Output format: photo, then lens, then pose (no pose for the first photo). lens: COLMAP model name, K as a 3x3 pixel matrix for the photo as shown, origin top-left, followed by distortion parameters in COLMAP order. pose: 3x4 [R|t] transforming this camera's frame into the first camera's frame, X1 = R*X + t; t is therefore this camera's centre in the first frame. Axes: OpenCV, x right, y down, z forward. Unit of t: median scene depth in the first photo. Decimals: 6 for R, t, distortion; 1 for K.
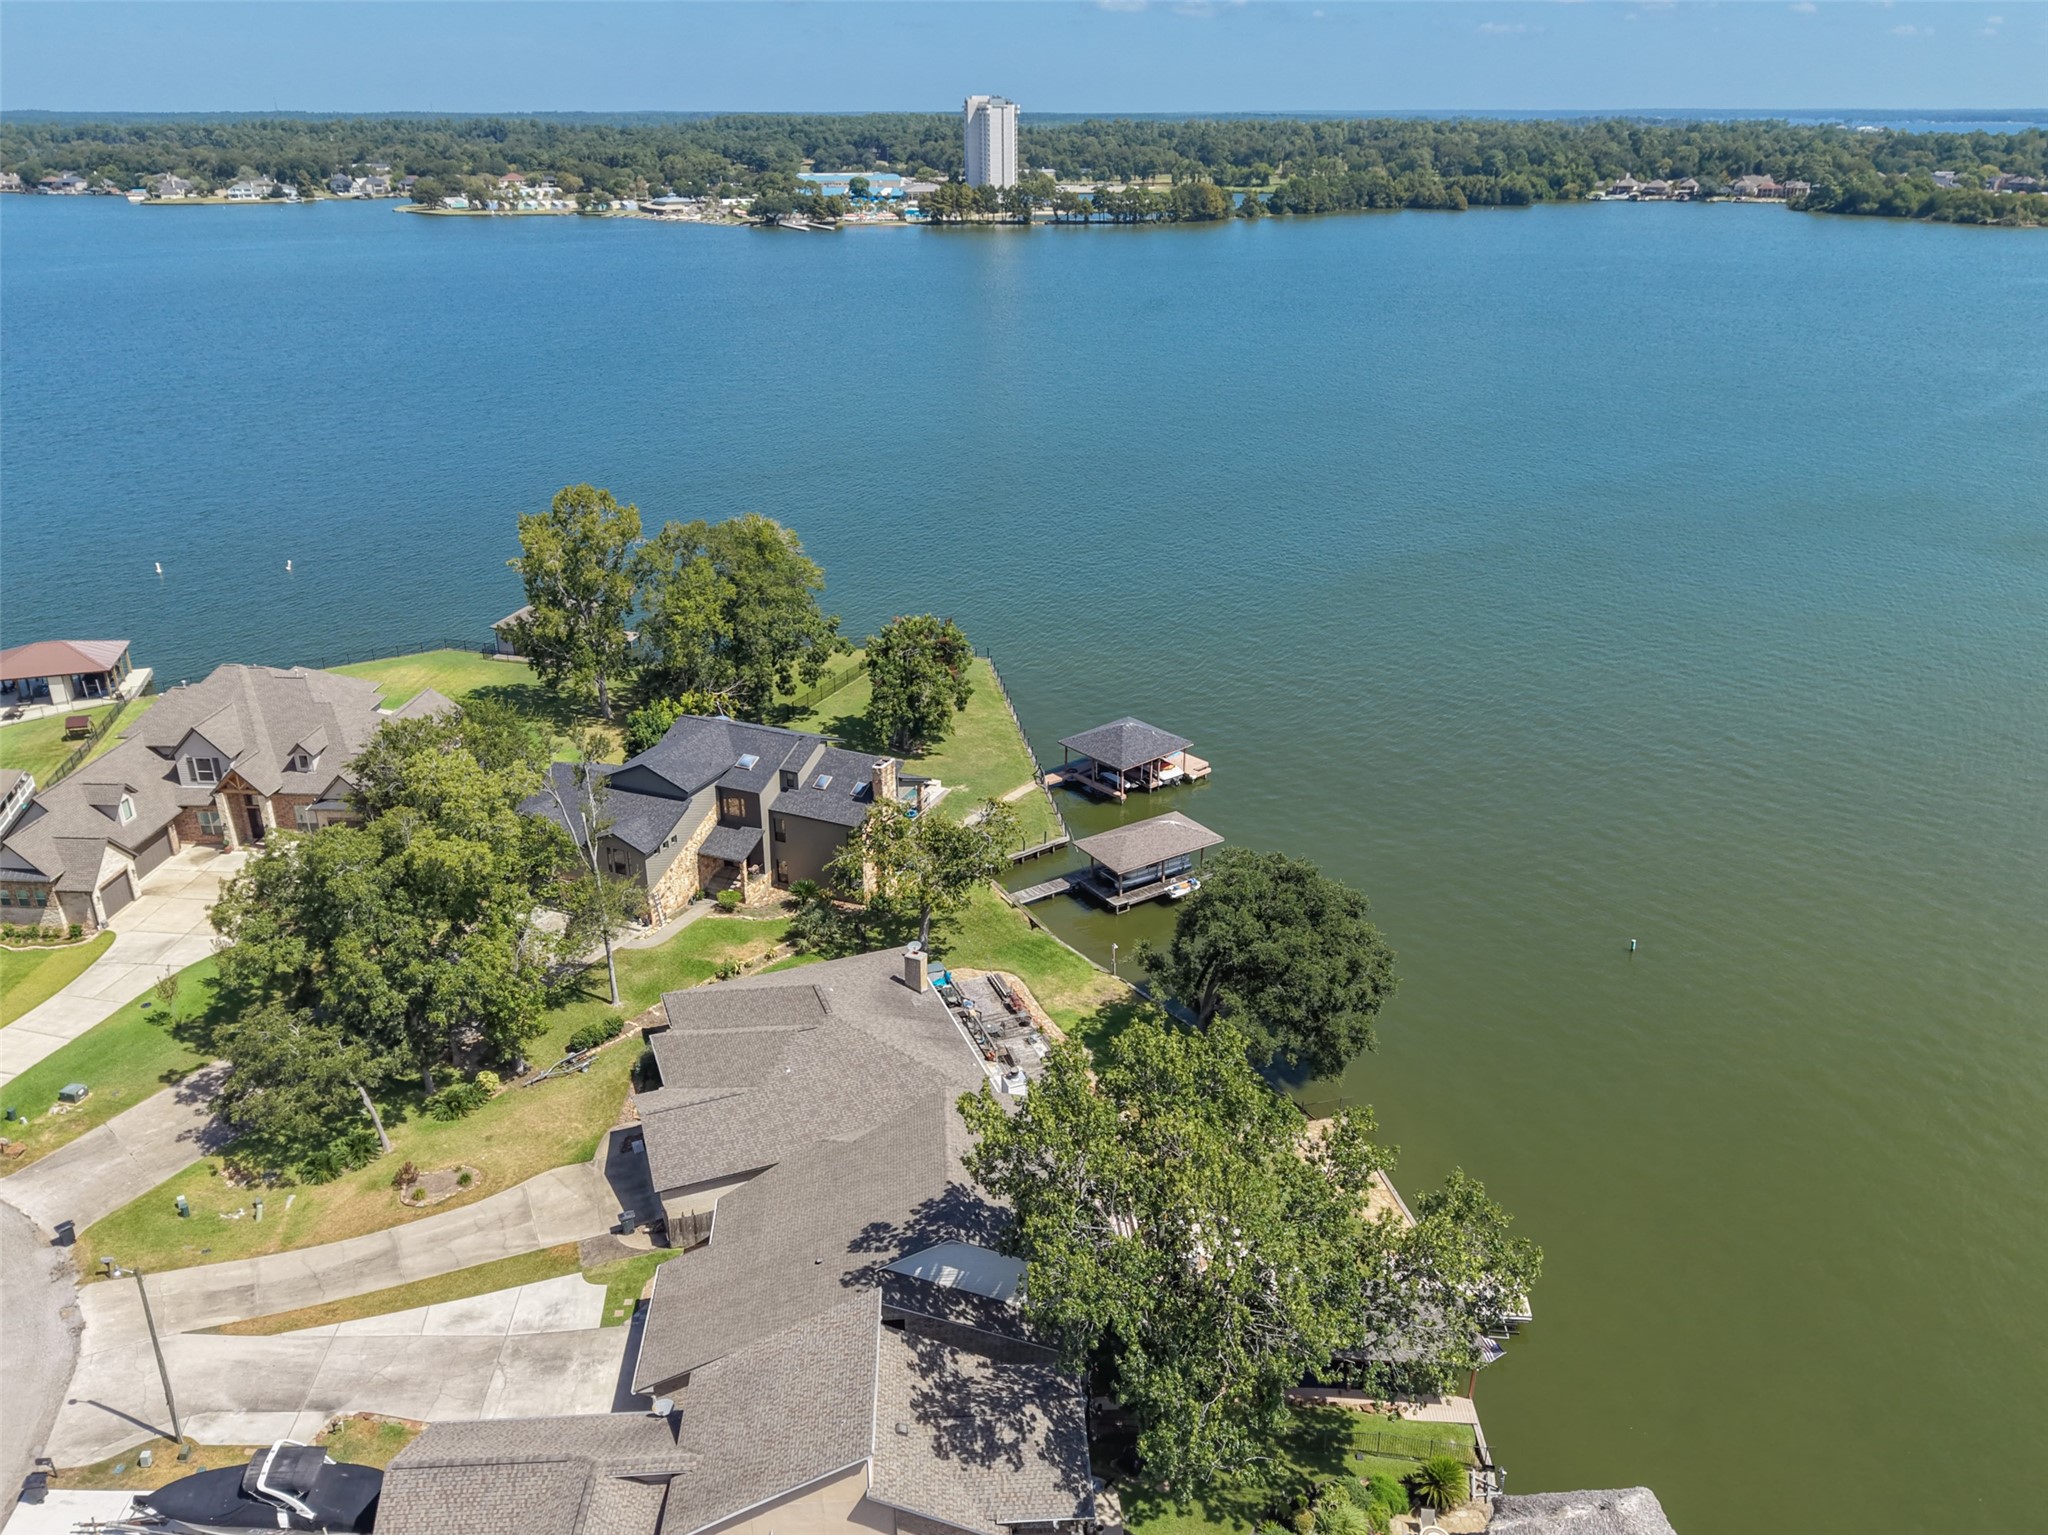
lens RADIAL K [[1529.1, 0, 1024.0], [0, 1529.1, 767.5], [0, 0, 1]] dist [0.025575, -0.030346]
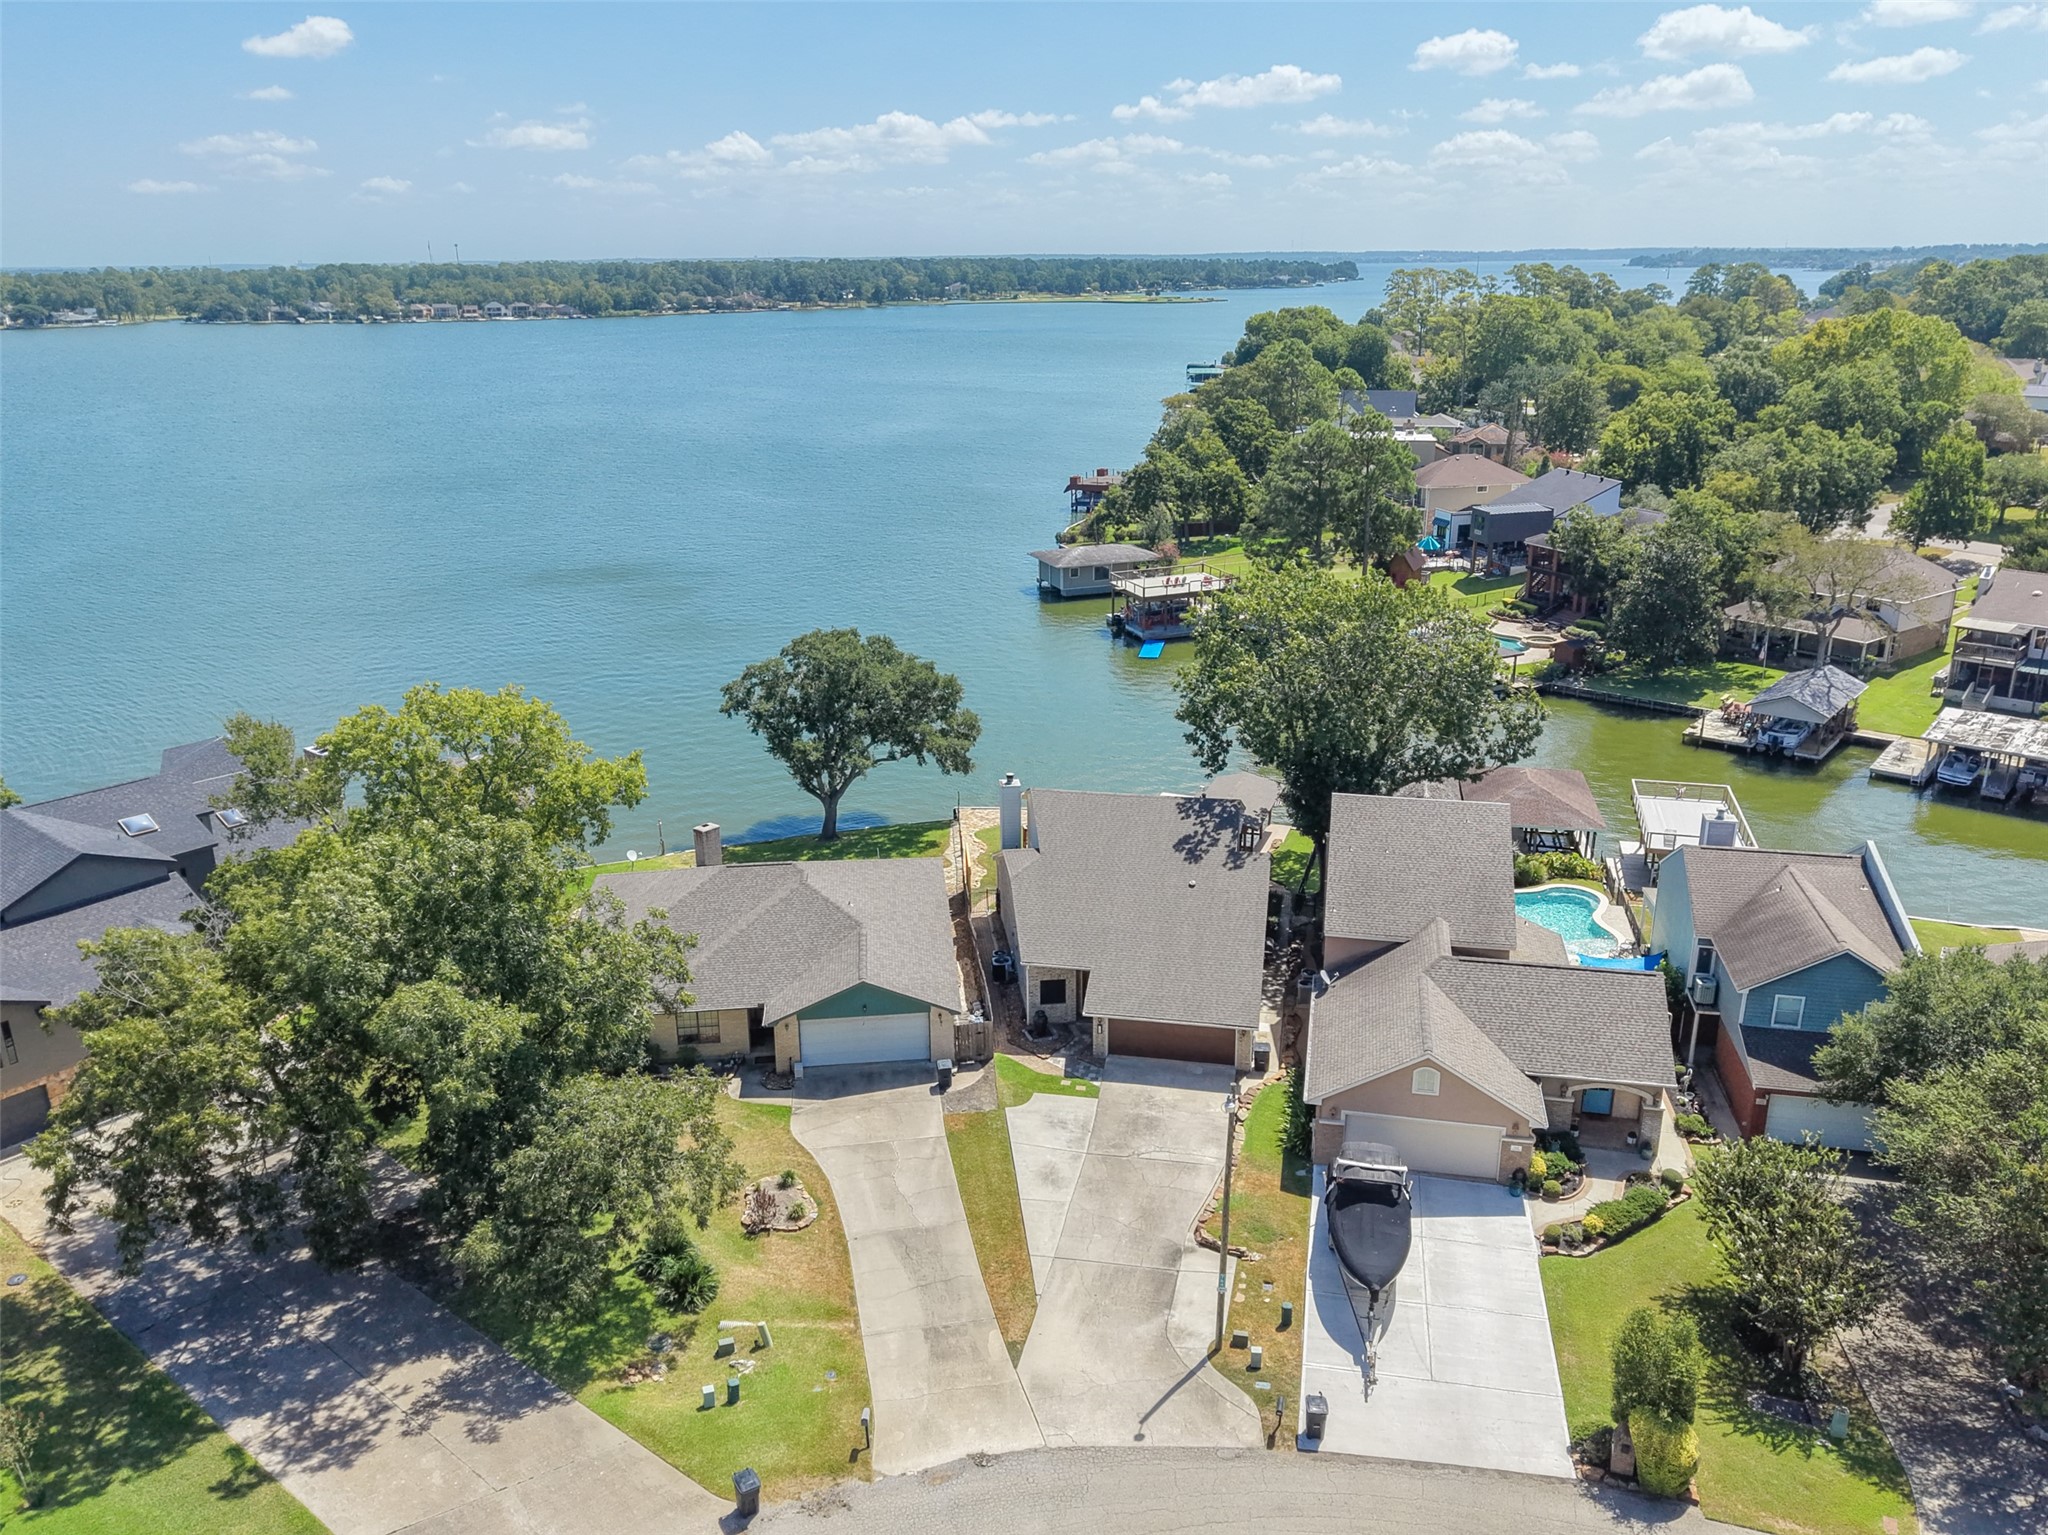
lens RADIAL K [[1529.1, 0, 1024.0], [0, 1529.1, 767.5], [0, 0, 1]] dist [0.025575, -0.030346]
pose [[0.261100, -0.301657, 0.916968, -0.977051], [0.386761, 0.903032, 0.186946, -0.003045], [-0.884445, 0.305836, 0.352451, 0.598115]]
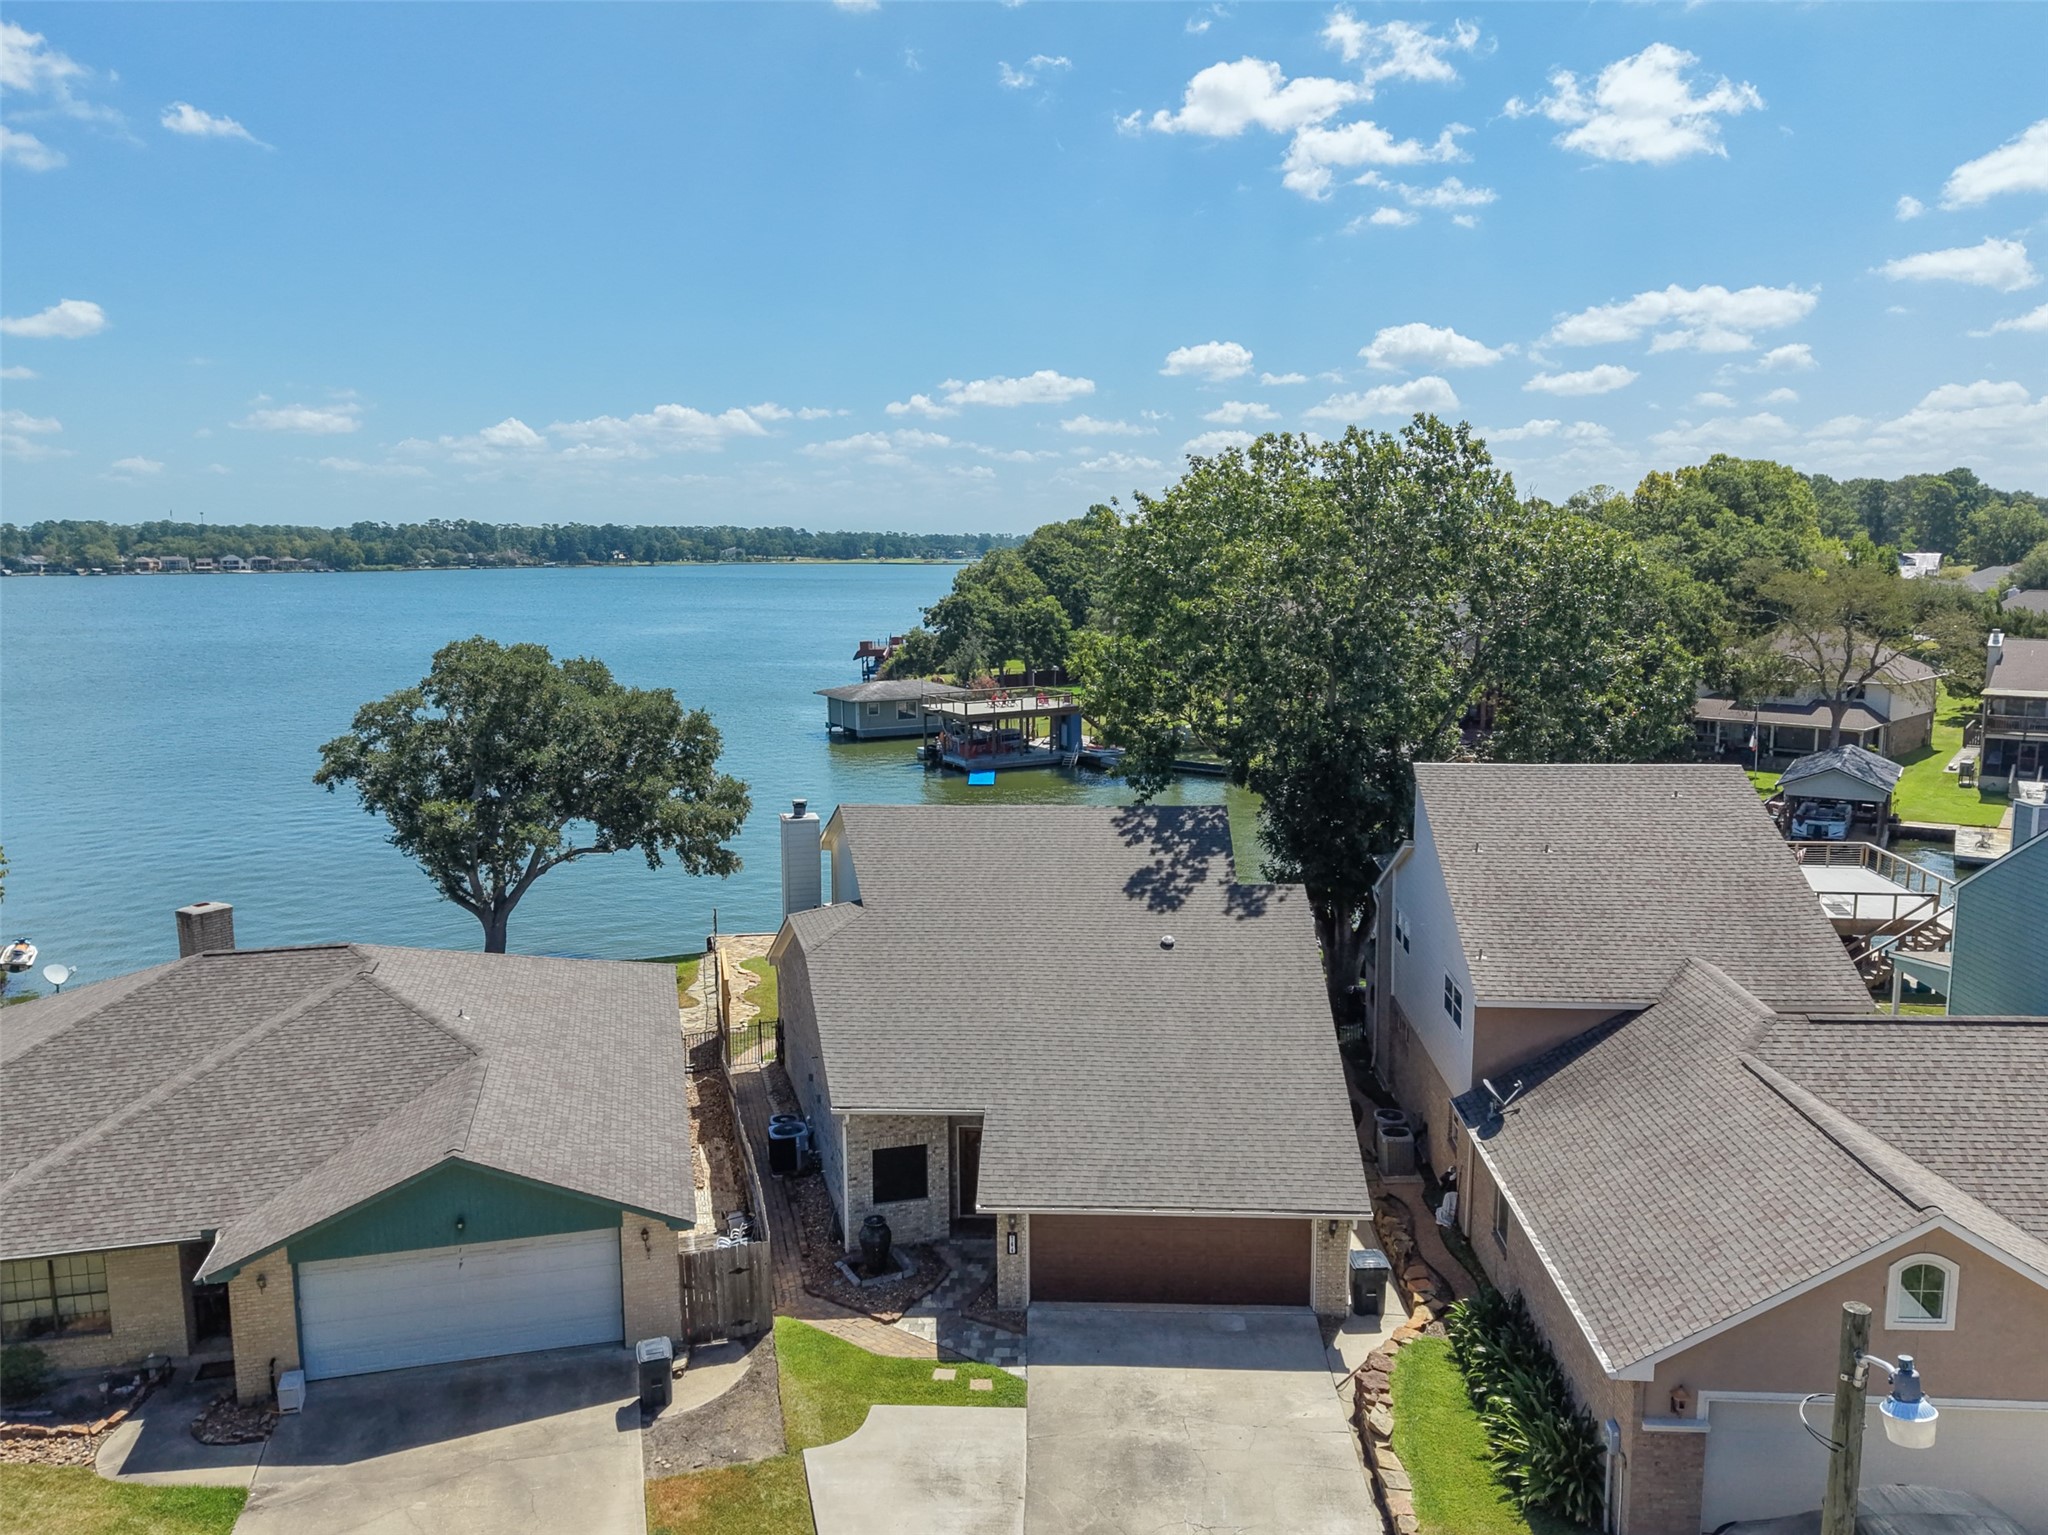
lens RADIAL K [[1534.7, 0, 1045.0], [0, 1534.7, 761.0], [0, 0, 1]] dist [-0.003797, -0.011088]
pose [[0.106830, -0.134293, 0.985166, -0.579759], [0.390466, 0.916900, 0.082645, 0.169050], [-0.914398, 0.375845, 0.150389, 0.799927]]
